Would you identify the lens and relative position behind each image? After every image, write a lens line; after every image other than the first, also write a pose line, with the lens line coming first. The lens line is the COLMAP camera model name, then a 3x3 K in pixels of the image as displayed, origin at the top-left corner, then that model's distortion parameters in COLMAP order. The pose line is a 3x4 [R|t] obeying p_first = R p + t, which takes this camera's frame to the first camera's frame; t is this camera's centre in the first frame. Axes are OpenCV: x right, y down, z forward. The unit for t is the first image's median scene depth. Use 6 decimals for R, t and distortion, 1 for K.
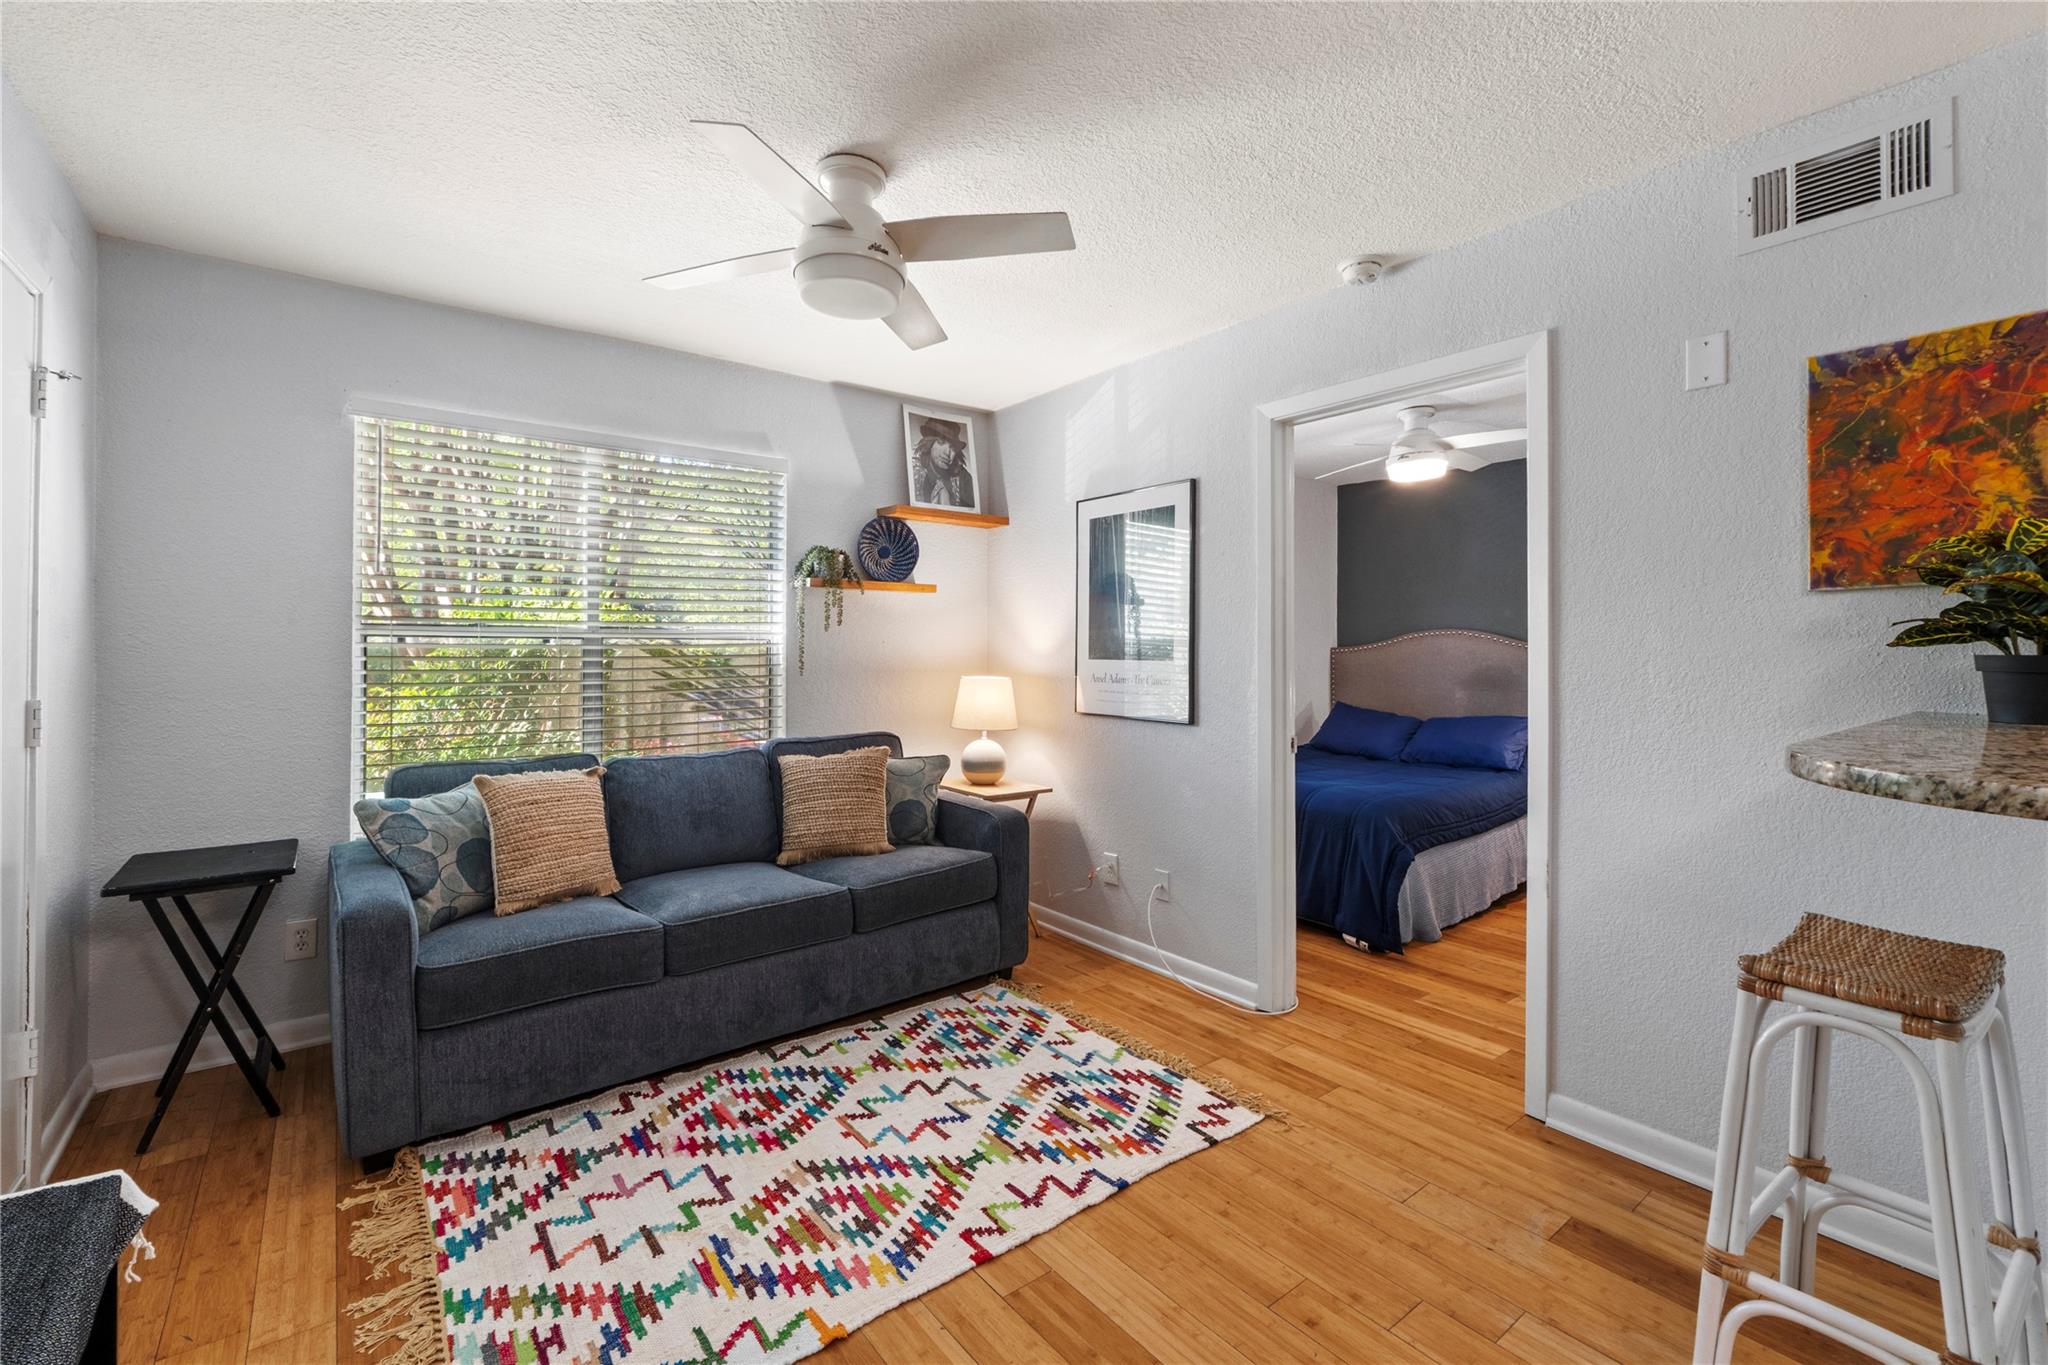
lens RADIAL K [[883.3, 0, 1027.8], [0, 883.3, 650.3], [0, 0, 1]] dist [-0.003575, -0.000777]
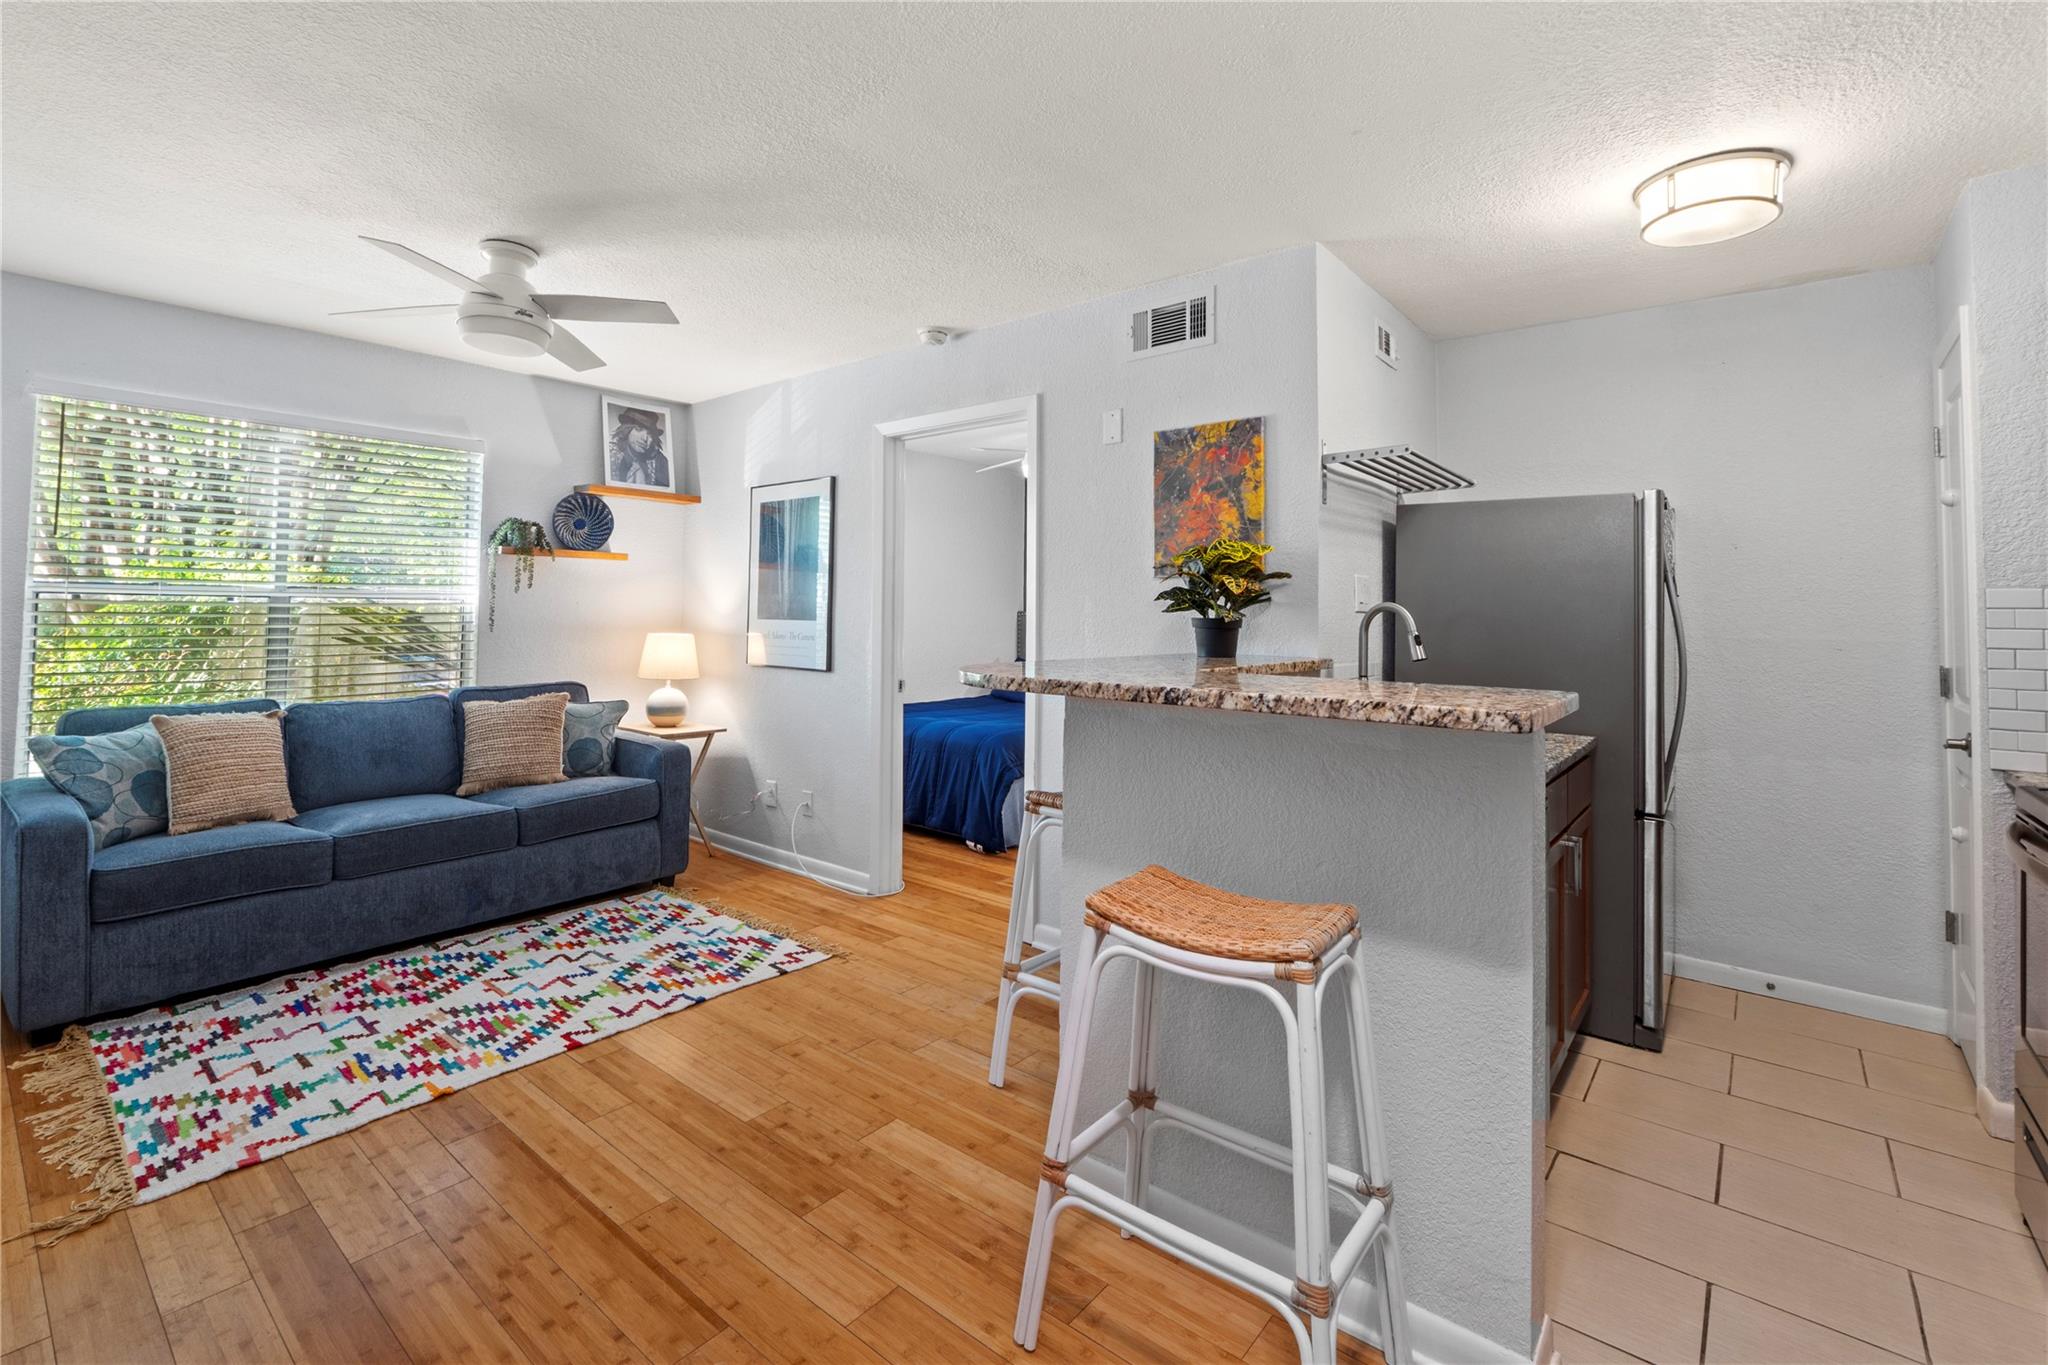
lens RADIAL K [[901.6, 0, 1024.5], [0, 901.6, 581.9], [0, 0, 1]] dist [-0.002643, -0.000724]
pose [[0.975977, 0.015643, 0.217309, 0.234720], [-0.008109, 0.999336, -0.035519, 0.000305], [-0.217721, 0.032904, 0.975456, -0.412603]]
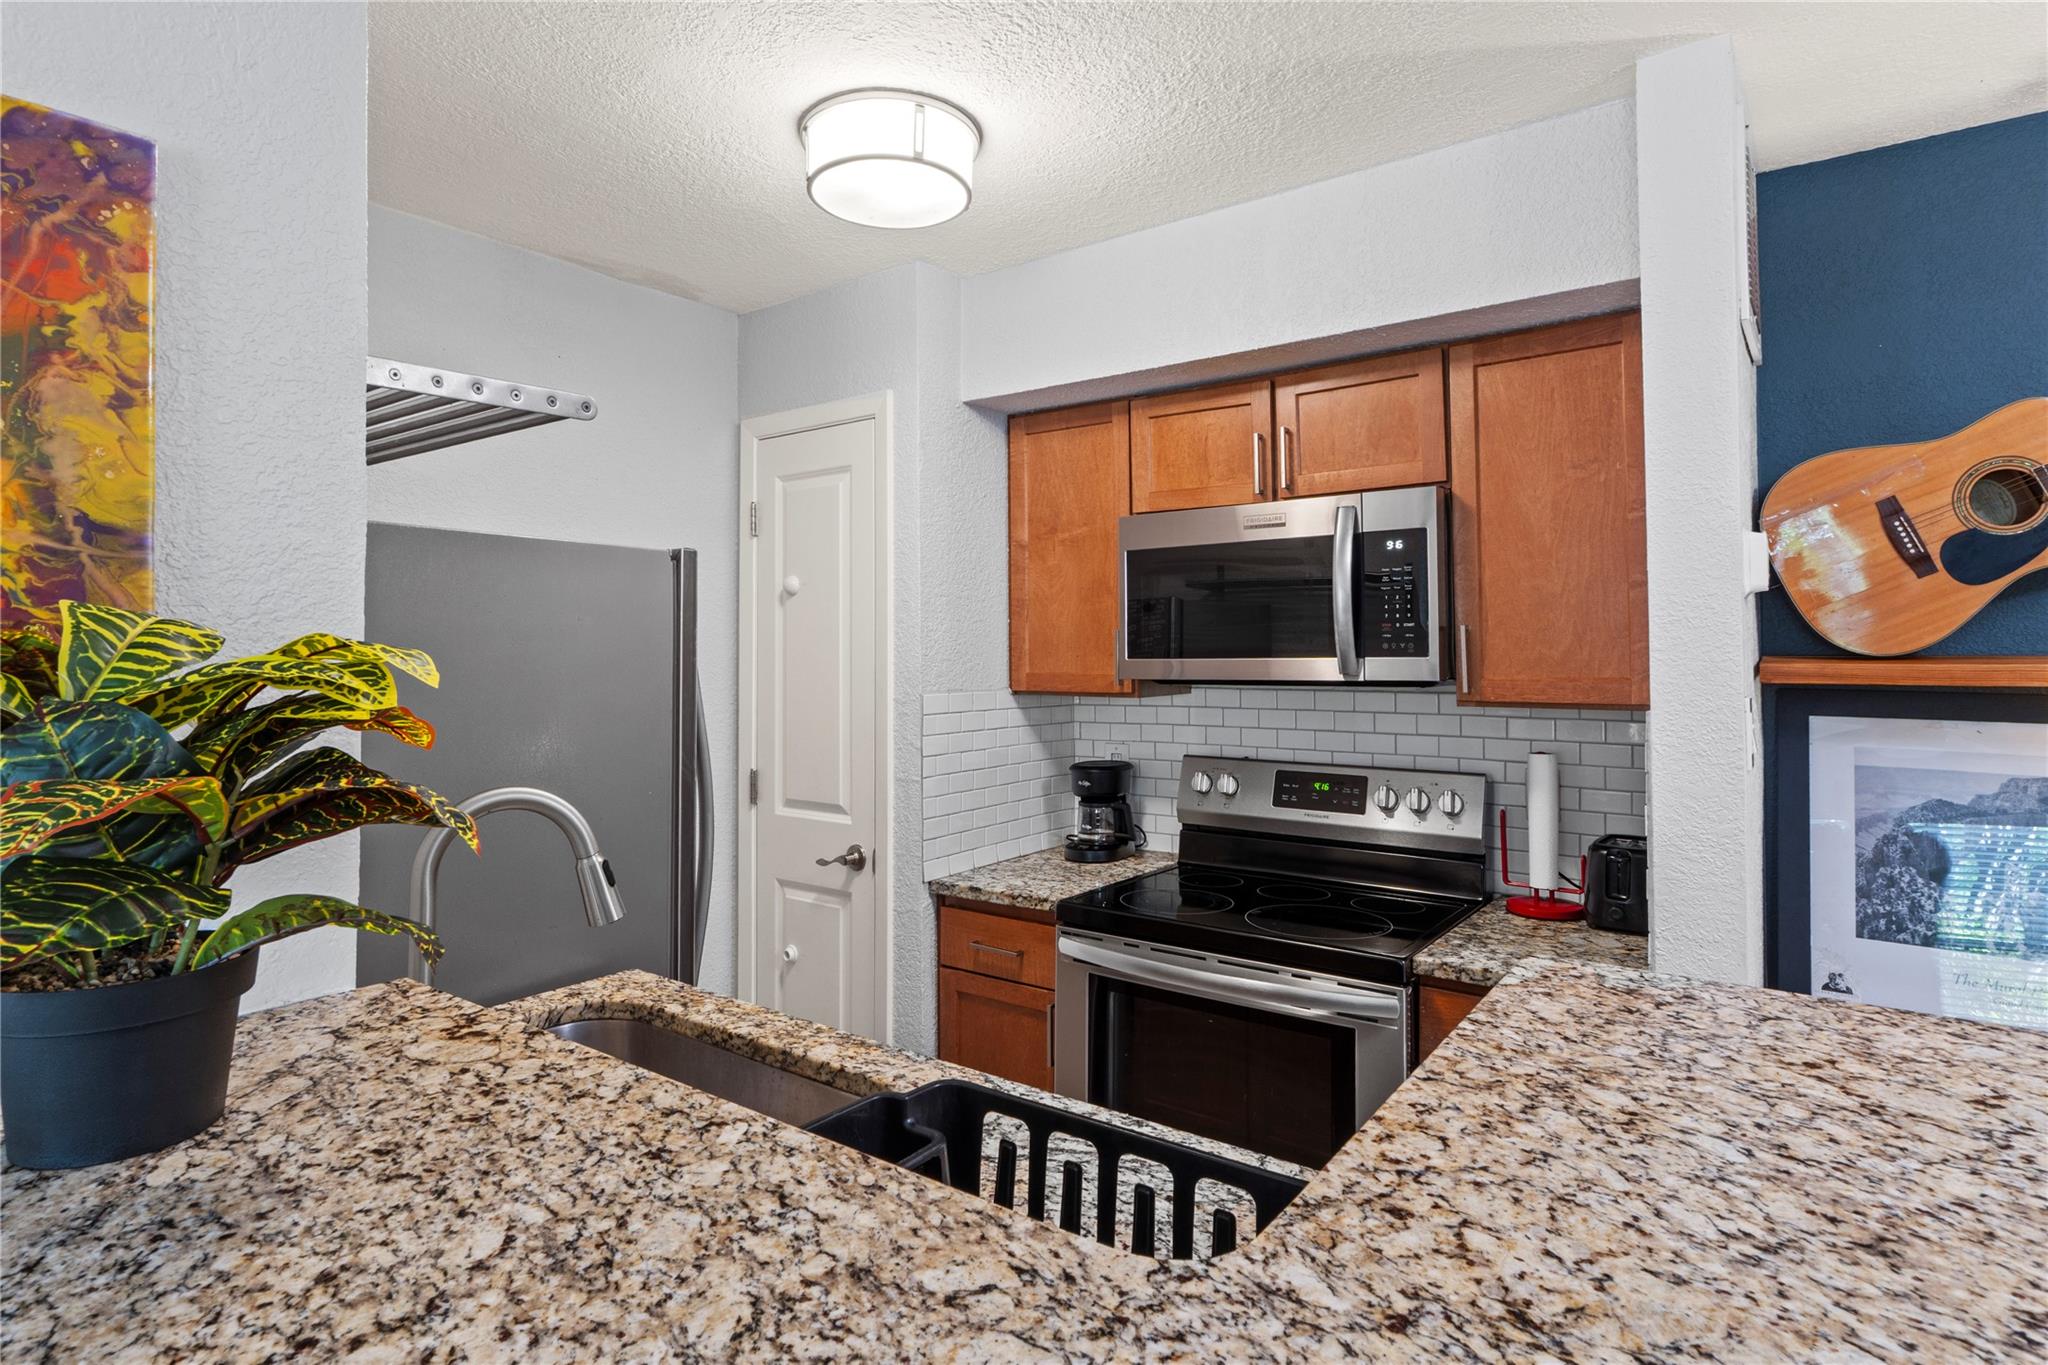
lens RADIAL K [[1072.7, 0, 1018.2], [0, 1072.7, 609.6], [0, 0, 1]] dist [0.000113, 0.000799]
pose [[-0.259635, 0.030625, 0.965221, 0.352361], [0.000827, 0.999504, -0.031490, -0.083377], [-0.965706, -0.007378, -0.259531, 0.451745]]
